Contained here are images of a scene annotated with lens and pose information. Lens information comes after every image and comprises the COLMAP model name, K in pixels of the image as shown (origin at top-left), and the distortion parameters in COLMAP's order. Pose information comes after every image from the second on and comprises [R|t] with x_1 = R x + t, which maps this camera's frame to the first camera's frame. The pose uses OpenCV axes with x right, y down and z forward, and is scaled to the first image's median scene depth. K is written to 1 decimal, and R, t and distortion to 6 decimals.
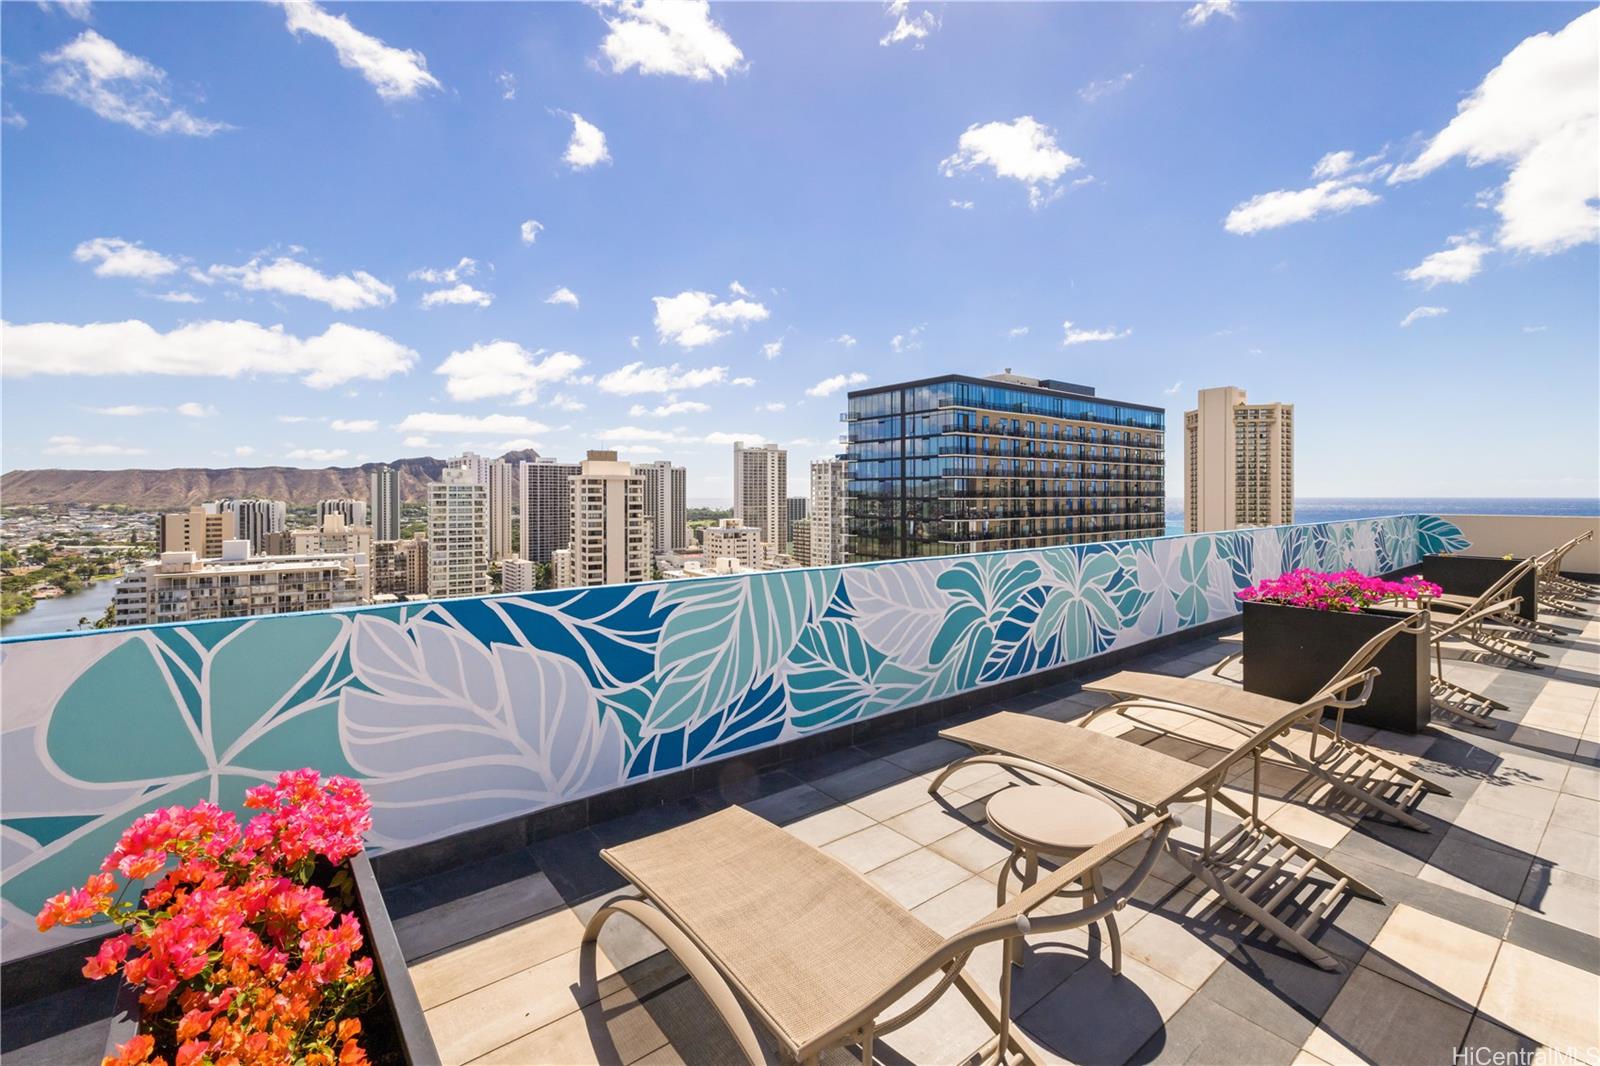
lens RADIAL K [[688.1, 0, 777.3], [0, 688.1, 492.5], [0, 0, 1]] dist [-0.000555, -0.000053]
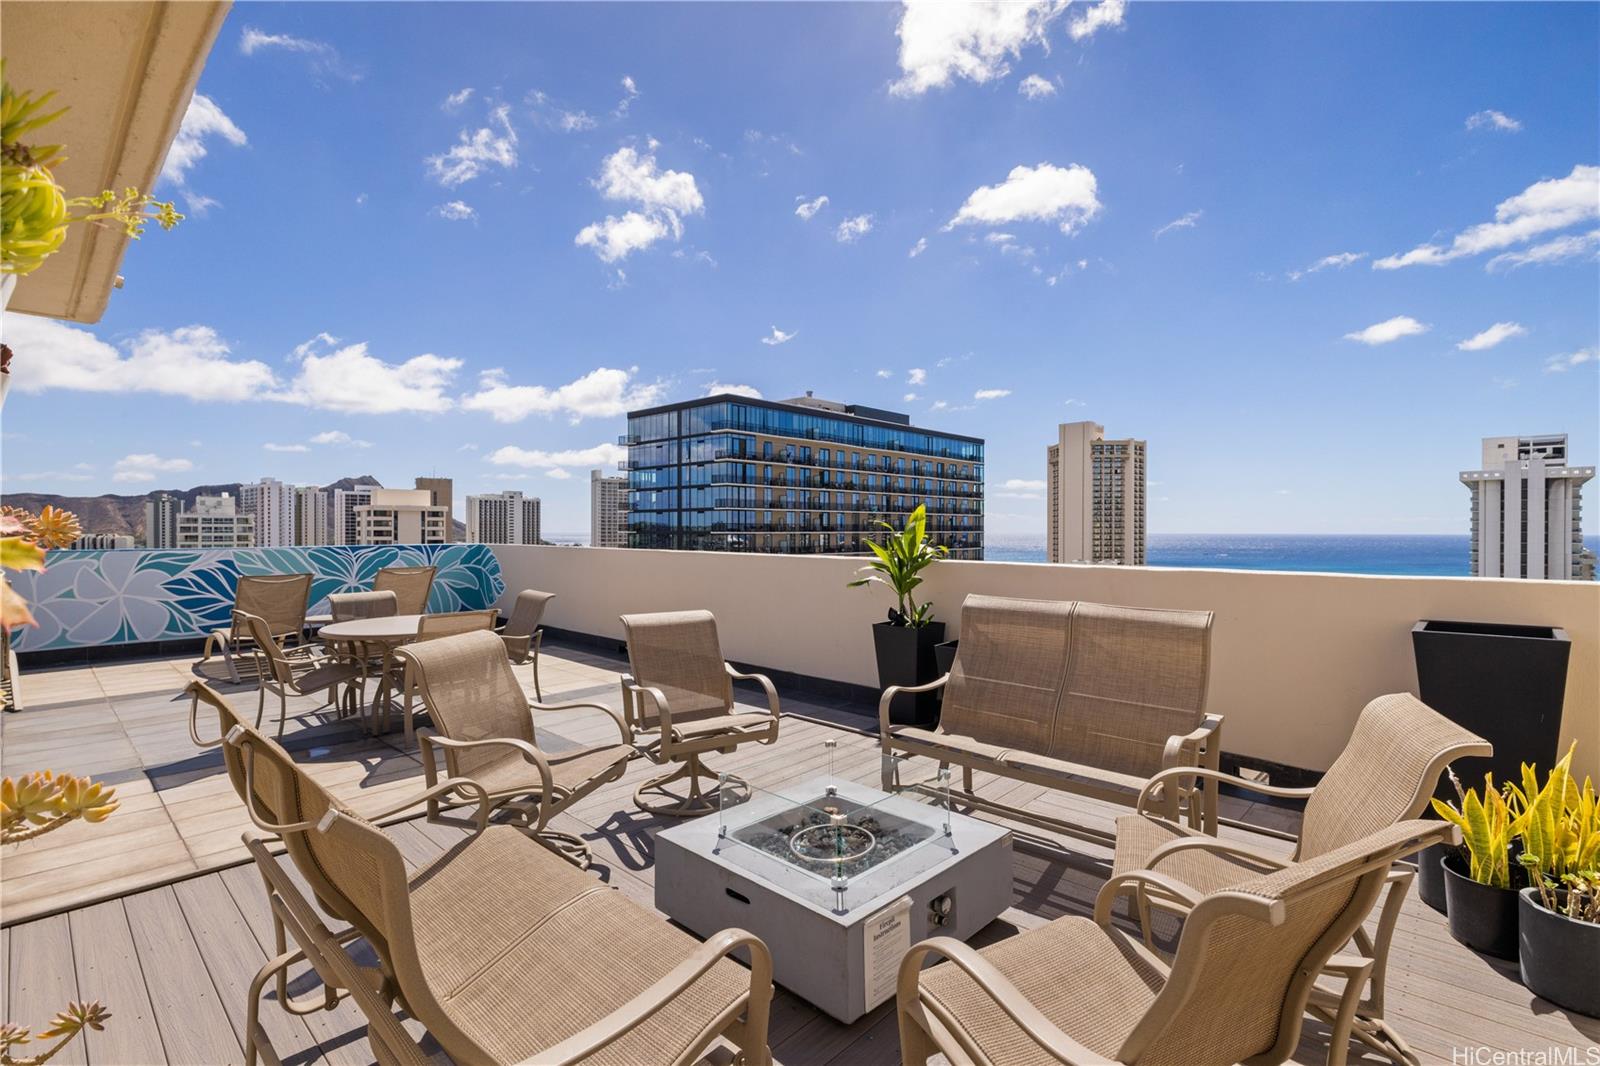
lens RADIAL K [[741.3, 0, 800.8], [0, 741.3, 530.5], [0, 0, 1]] dist [0.001321, 0.000143]
pose [[0.986928, 0.002567, 0.161141, 0.151556], [-0.003116, 0.999990, 0.003154, 0.002019], [-0.161131, -0.003615, 0.986926, 0.024523]]
